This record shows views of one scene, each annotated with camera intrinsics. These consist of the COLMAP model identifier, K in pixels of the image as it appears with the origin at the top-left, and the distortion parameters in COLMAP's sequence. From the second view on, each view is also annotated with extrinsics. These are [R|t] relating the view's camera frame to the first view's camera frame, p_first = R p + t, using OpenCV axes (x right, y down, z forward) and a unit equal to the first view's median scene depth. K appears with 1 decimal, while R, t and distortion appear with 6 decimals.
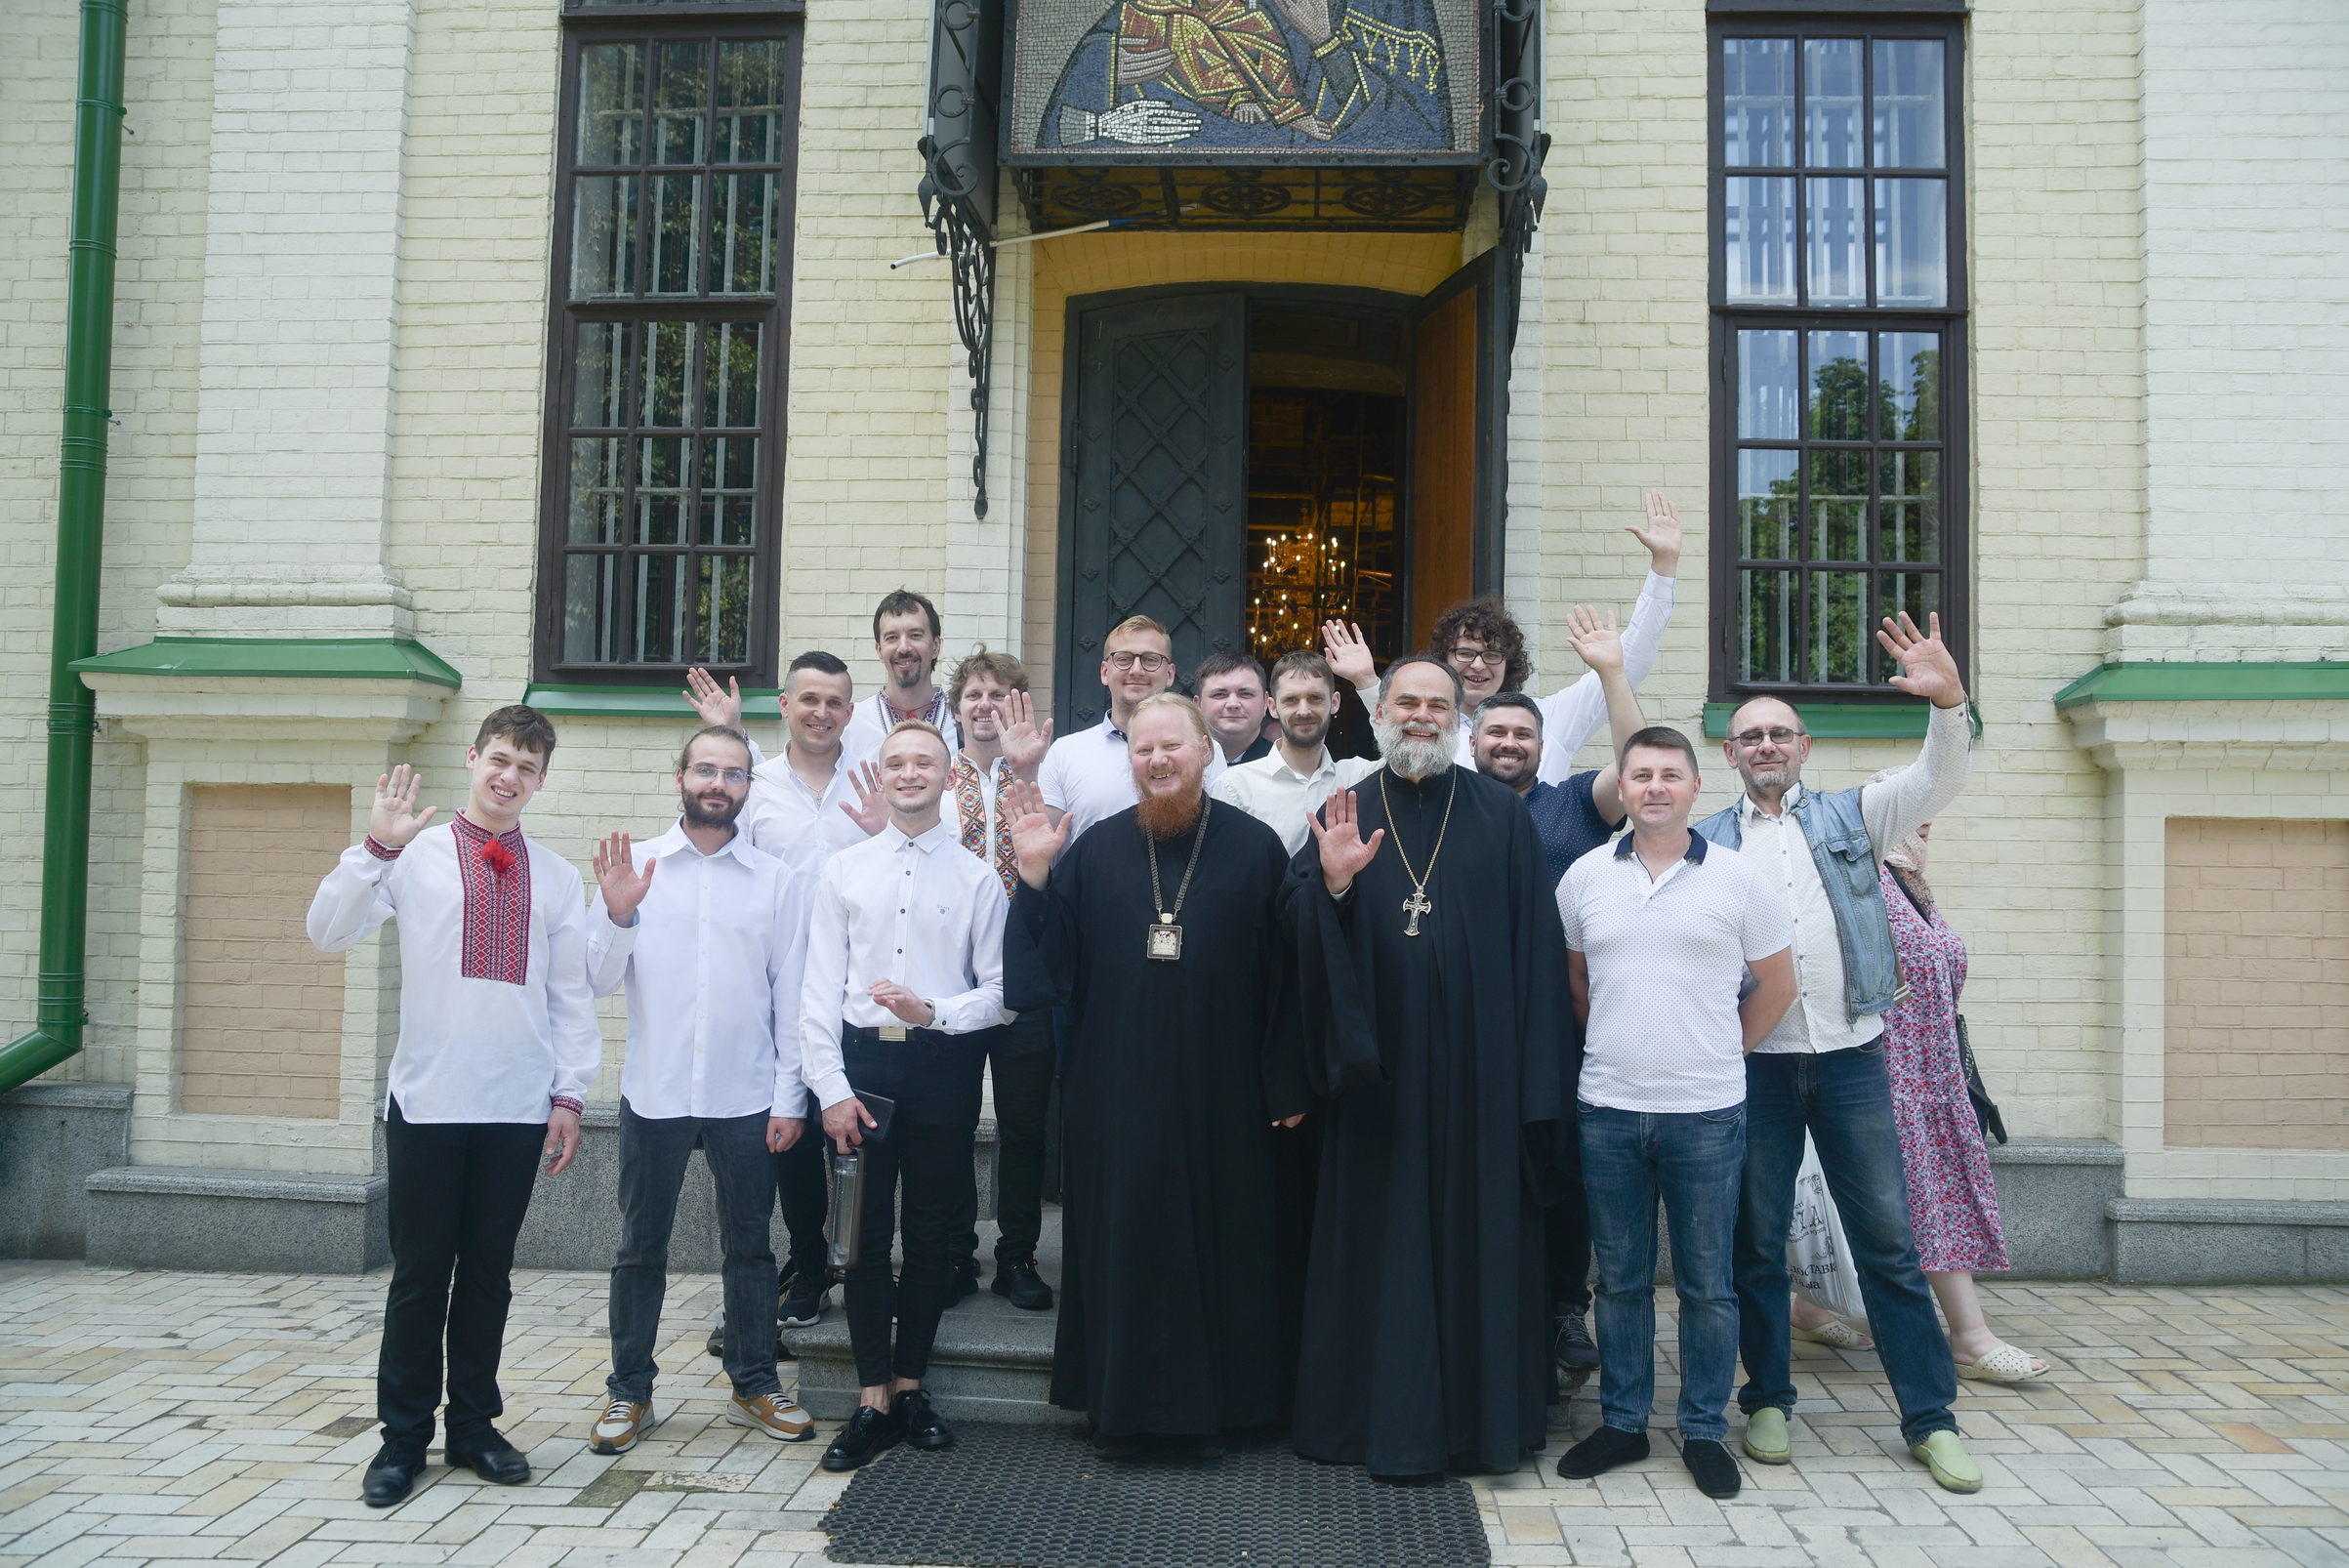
lens RADIAL K [[1915.6, 0, 1169.7], [0, 1915.6, 811.0], [0, 0, 1]] dist [-0.127365, 0.136147]
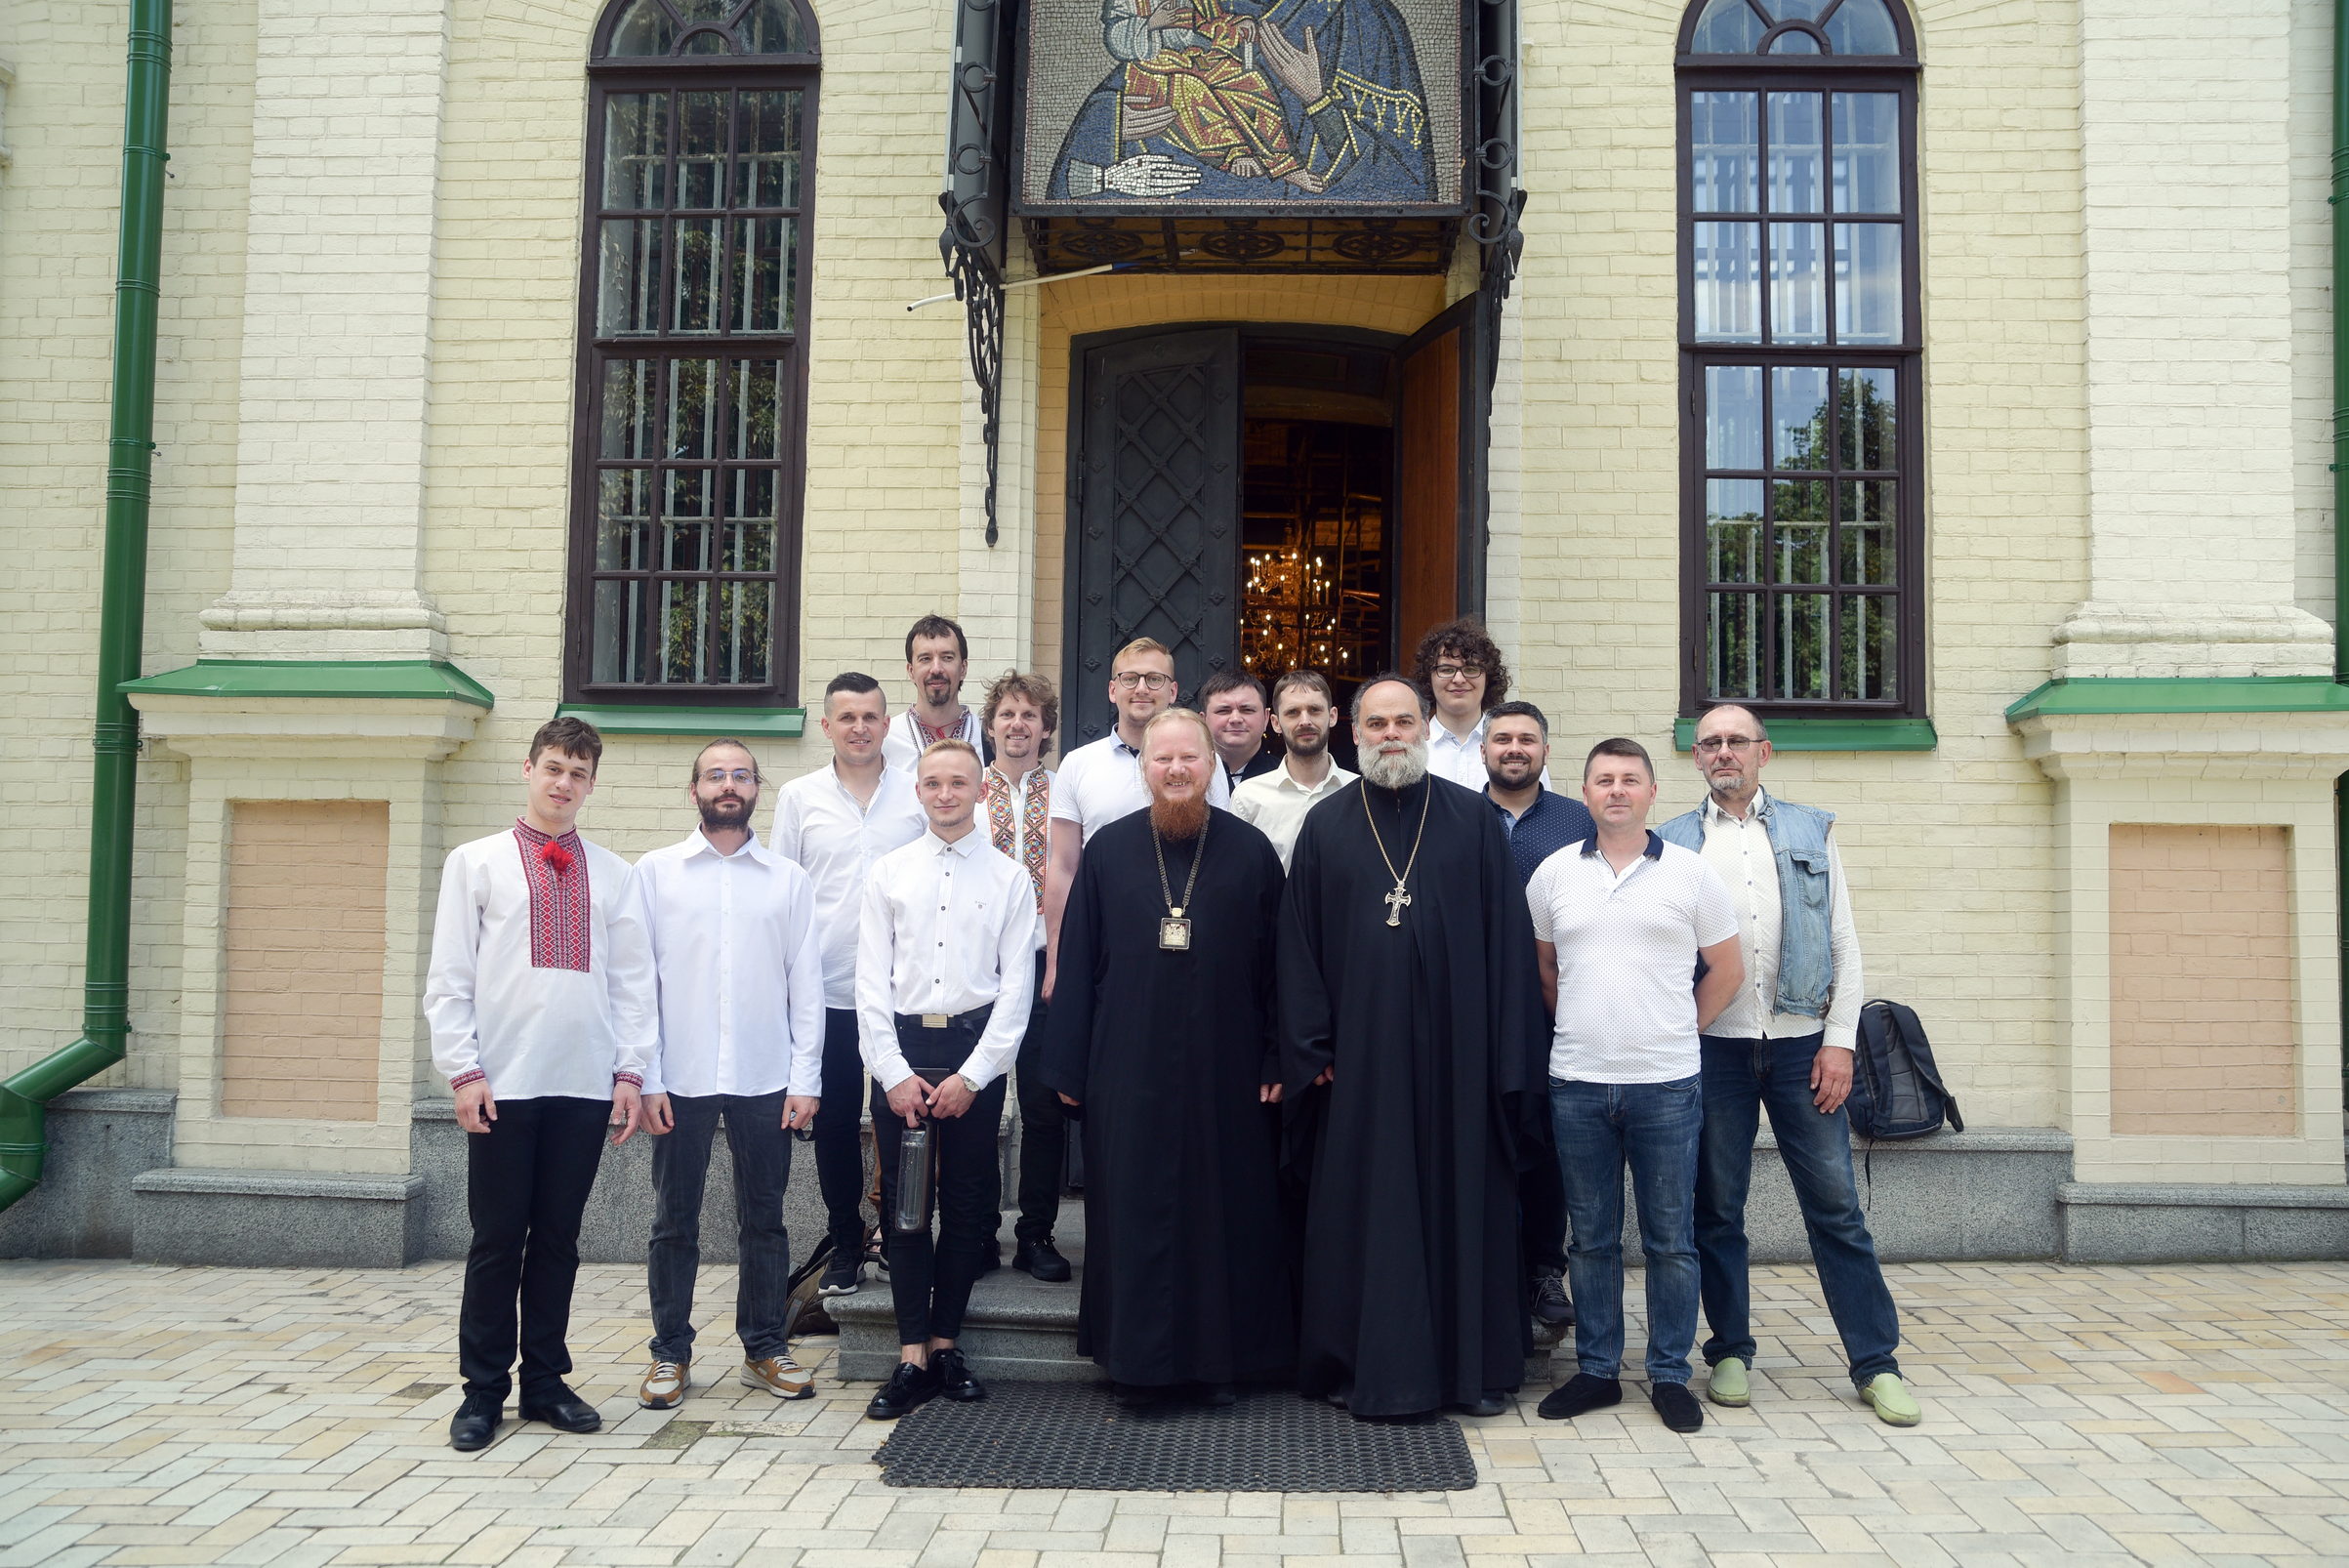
lens RADIAL K [[2016.9, 0, 1167.5], [0, 2016.9, 824.3], [0, 0, 1]] dist [-0.113024, 0.148334]
pose [[0.999908, -0.004024, 0.012974, -0.017474], [0.004129, 0.999959, -0.008012, 0.010533], [-0.012941, 0.008065, 0.999884, -0.119468]]
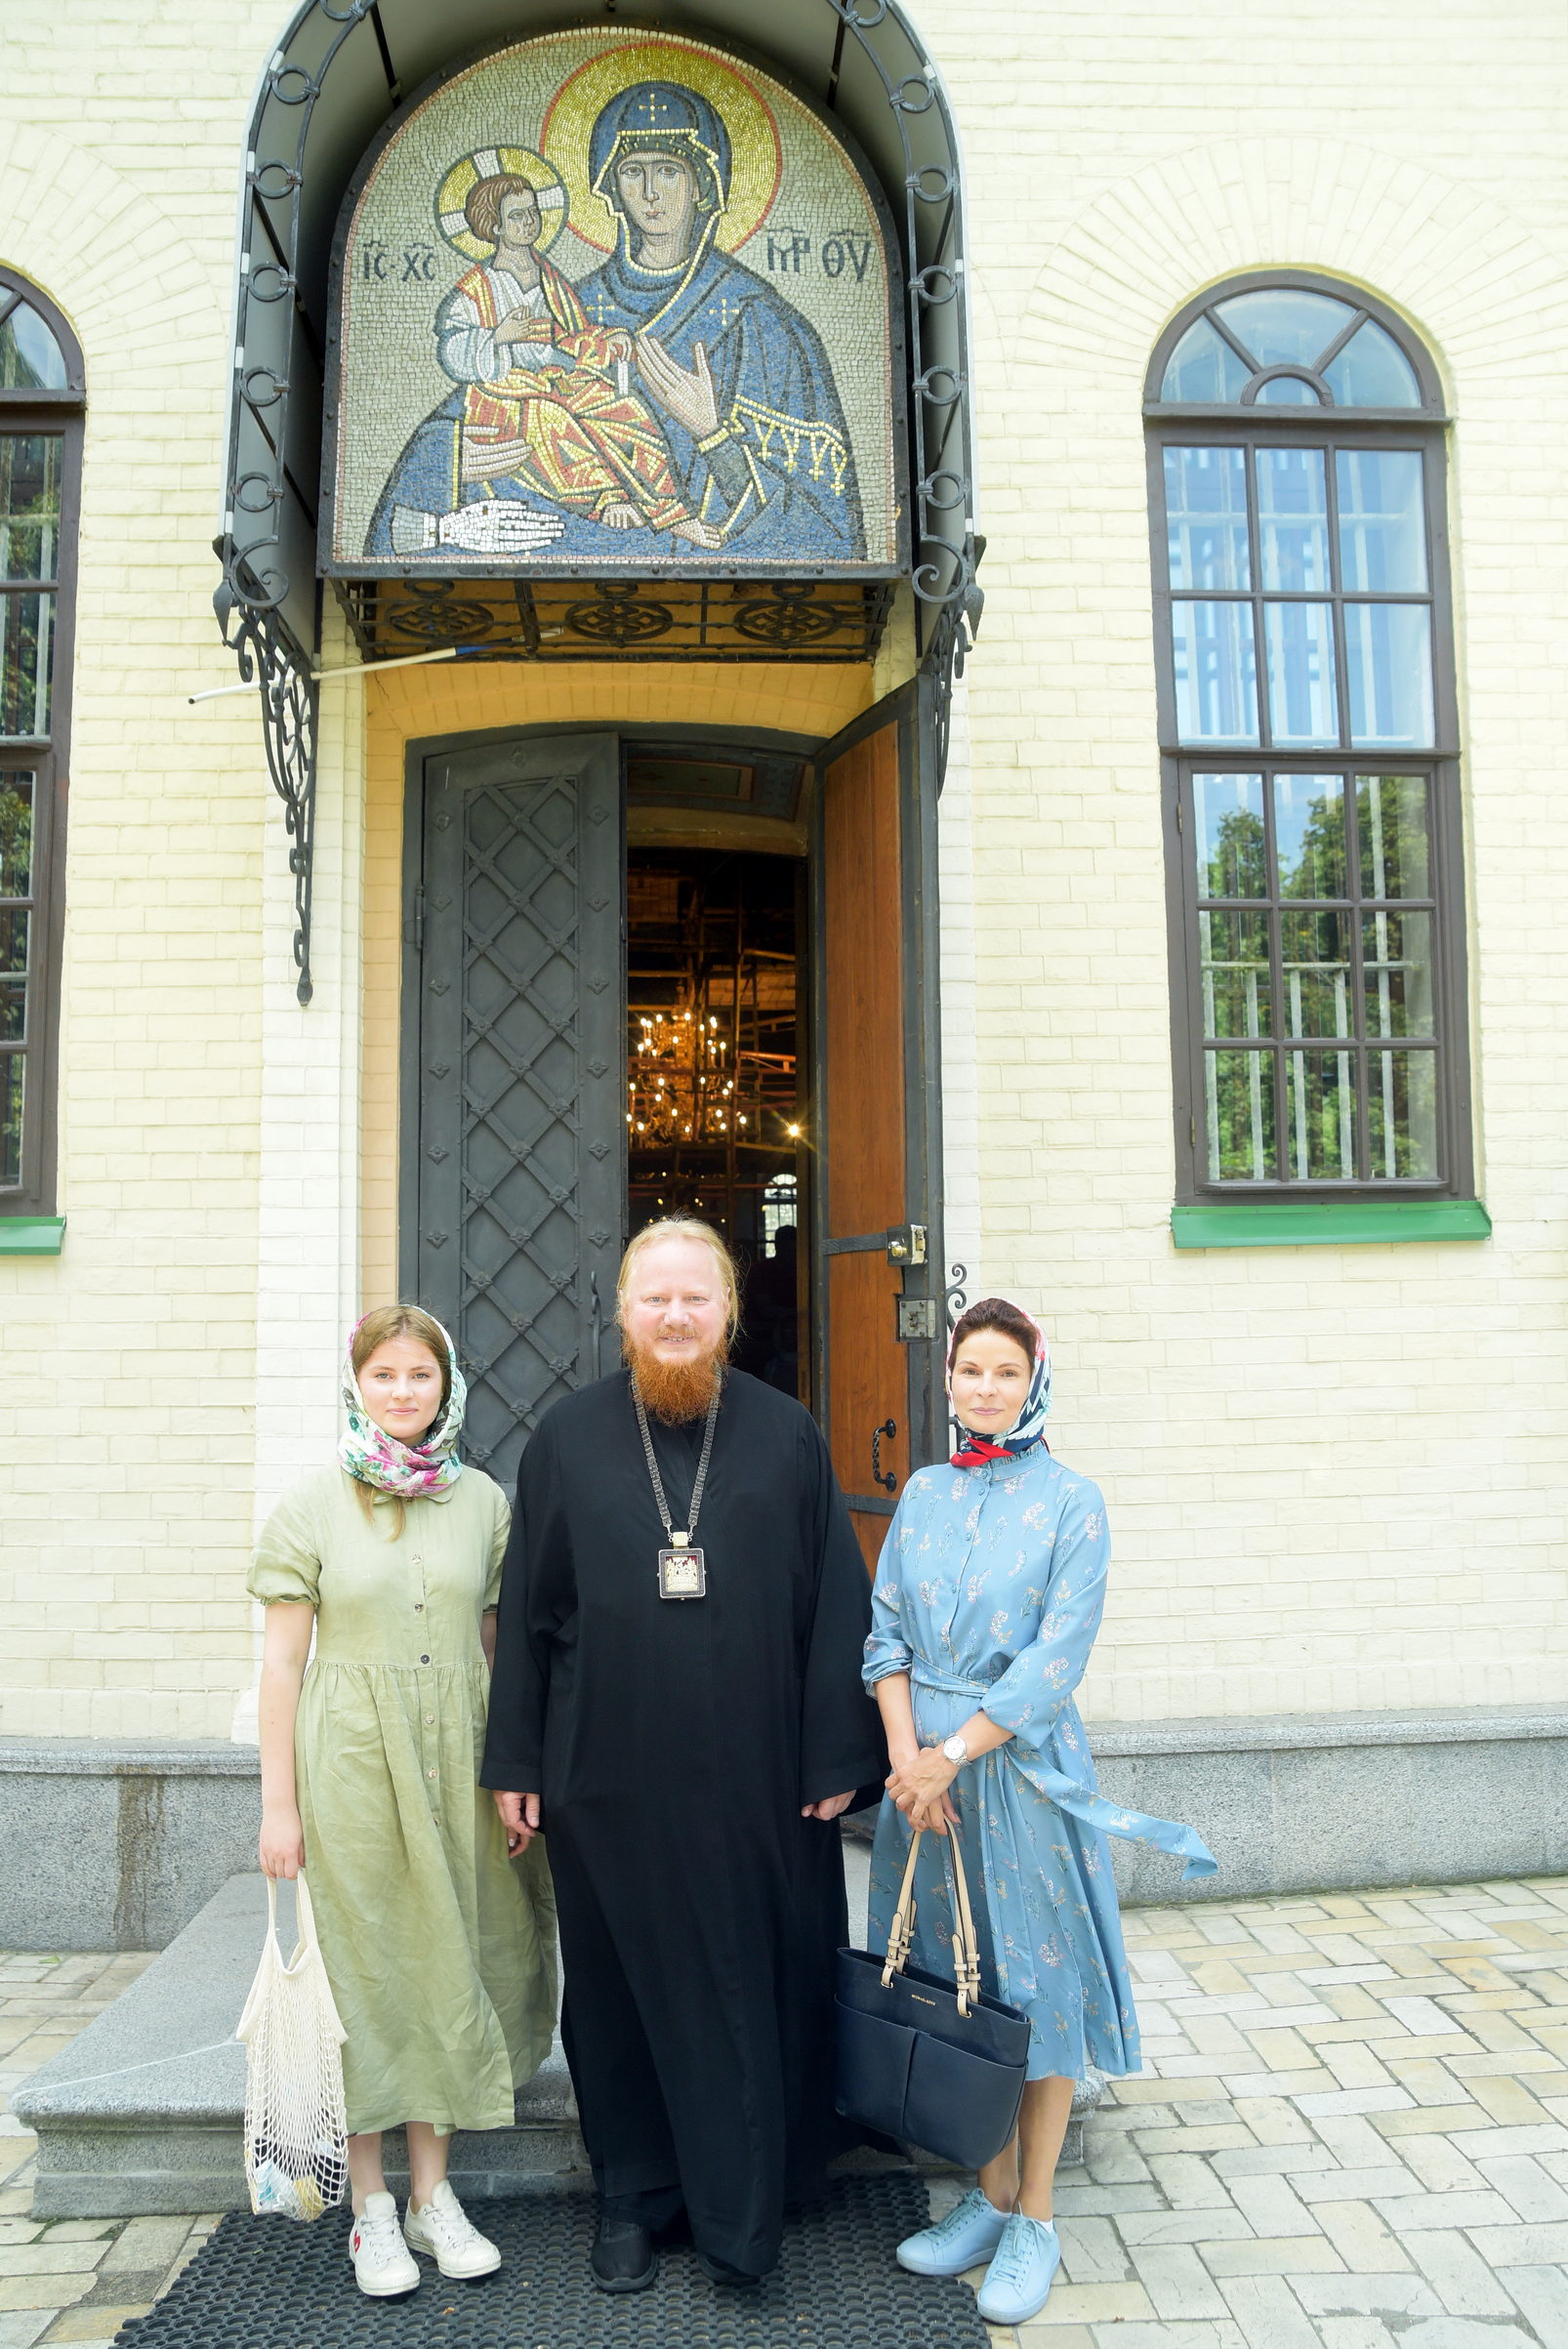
lens RADIAL K [[1915.6, 0, 768.7], [0, 1915.6, 1140.0], [0, 0, 1]] dist [-0.127365, 0.136147]
pose [[0.992781, -0.021119, 0.118063, 0.002025], [0.030197, 0.996678, -0.075640, -0.028581], [-0.116073, 0.078659, 0.990121, 0.177525]]
